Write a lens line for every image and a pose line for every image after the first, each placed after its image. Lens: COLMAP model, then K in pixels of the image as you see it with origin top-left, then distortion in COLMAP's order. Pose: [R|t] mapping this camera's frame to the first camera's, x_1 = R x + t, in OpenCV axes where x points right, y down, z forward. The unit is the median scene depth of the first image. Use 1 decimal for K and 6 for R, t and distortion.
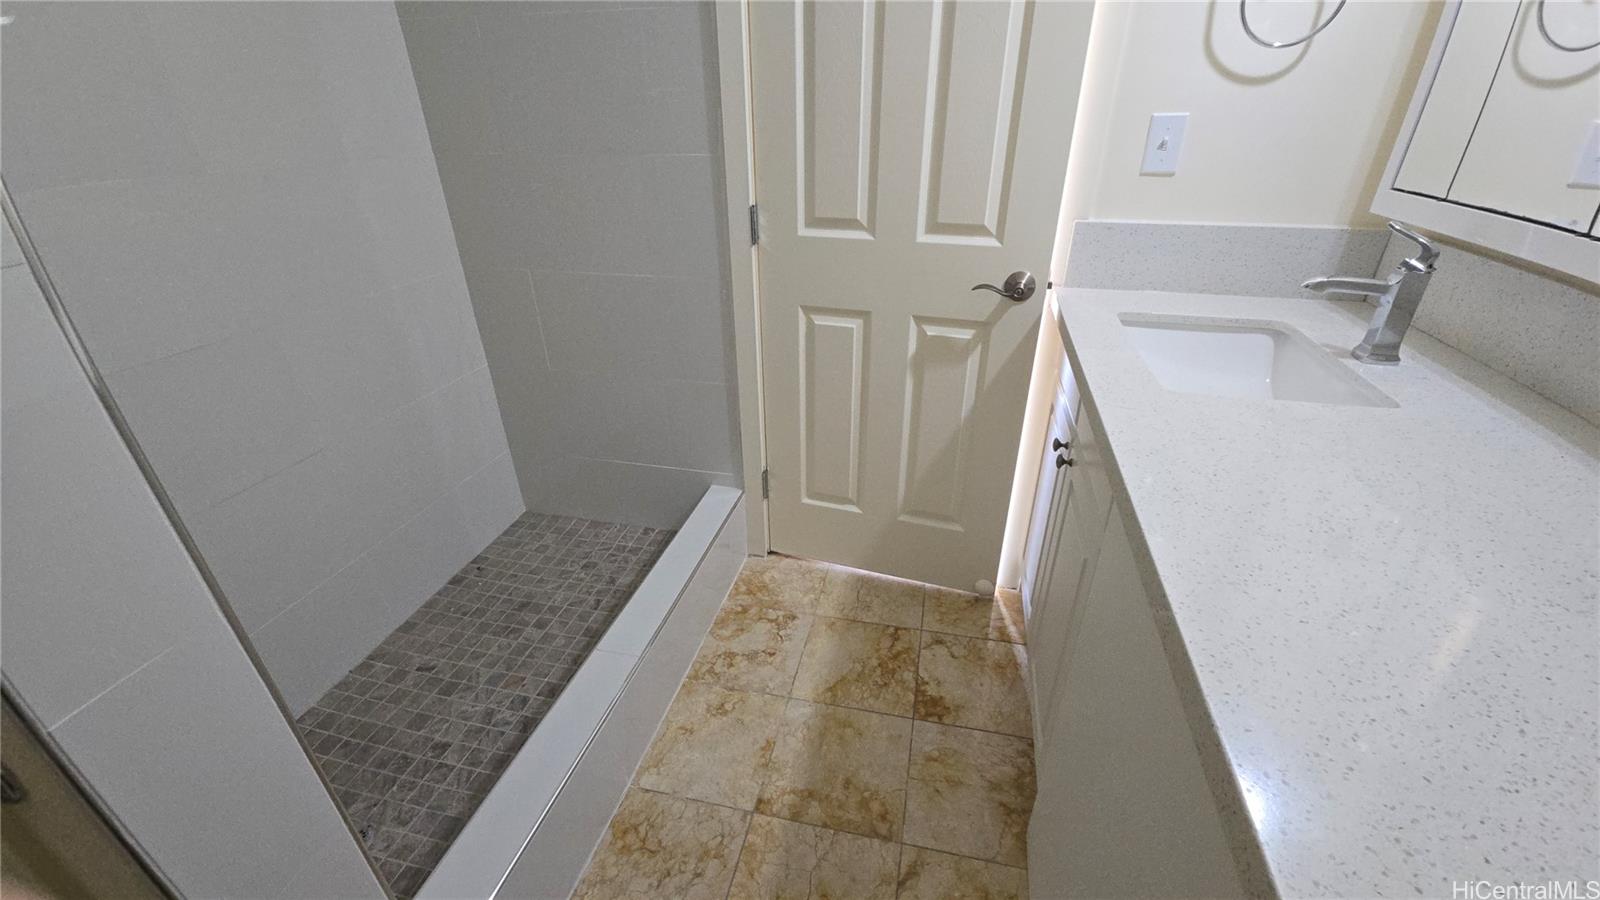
lens RADIAL K [[649.0, 0, 802.2], [0, 649.0, 454.2], [0, 0, 1]] dist [0.001531, 0.000138]
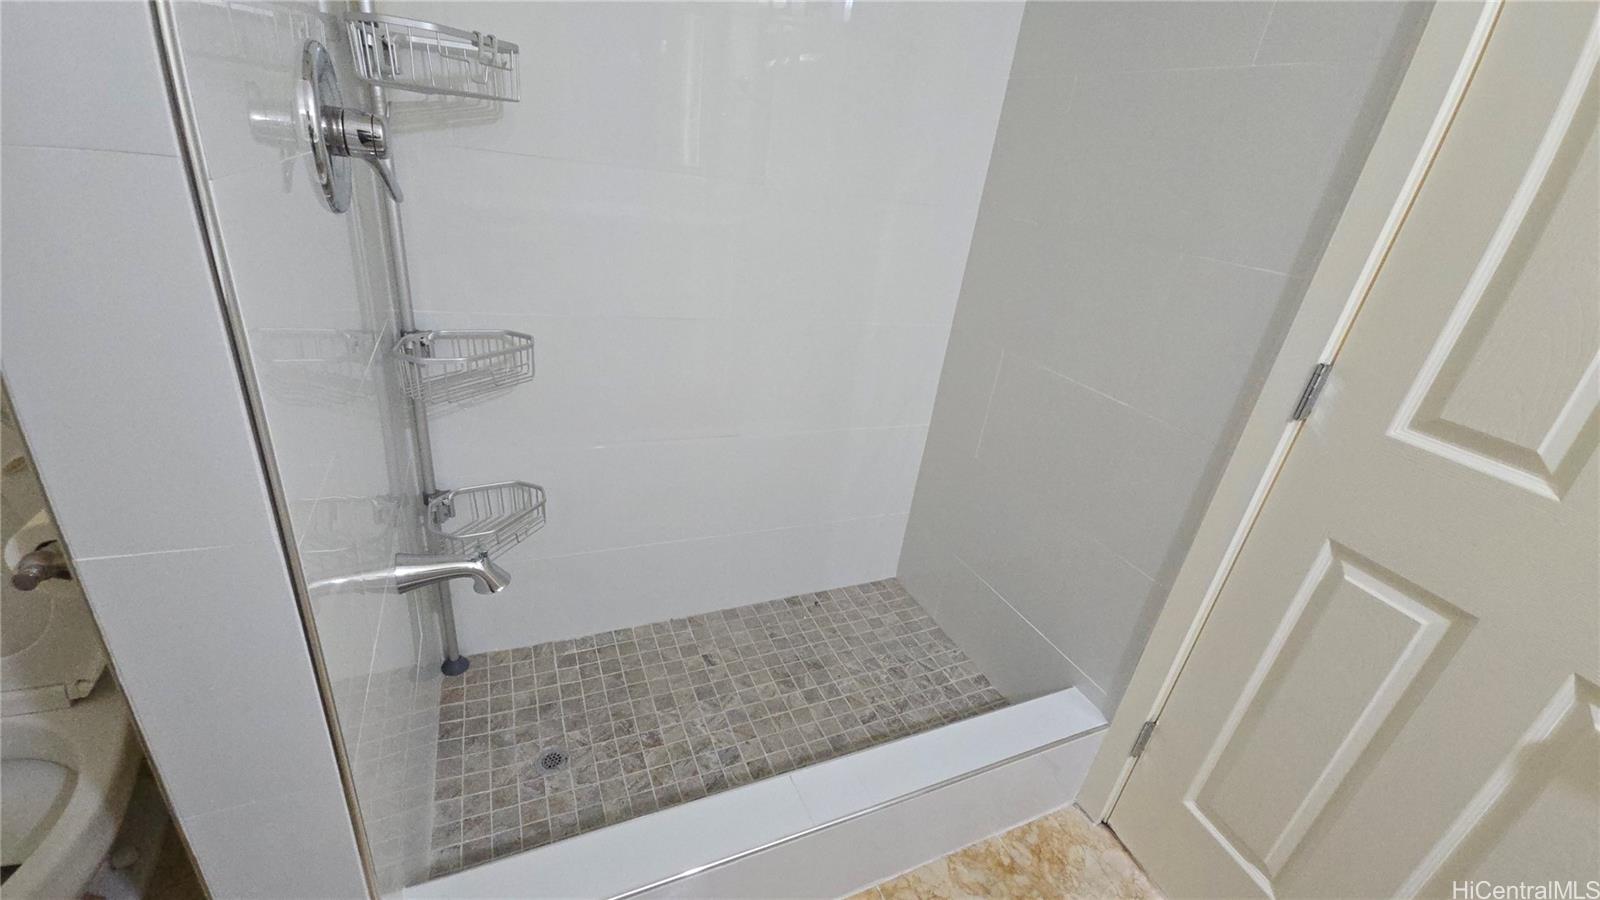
lens RADIAL K [[649.0, 0, 802.2], [0, 649.0, 454.2], [0, 0, 1]] dist [0.001531, 0.000138]
pose [[0.615980, 0.411329, -0.671846, 0.063086], [-0.487222, 0.869094, 0.085383, -0.105595], [0.619018, 0.274744, 0.735753, 0.228972]]
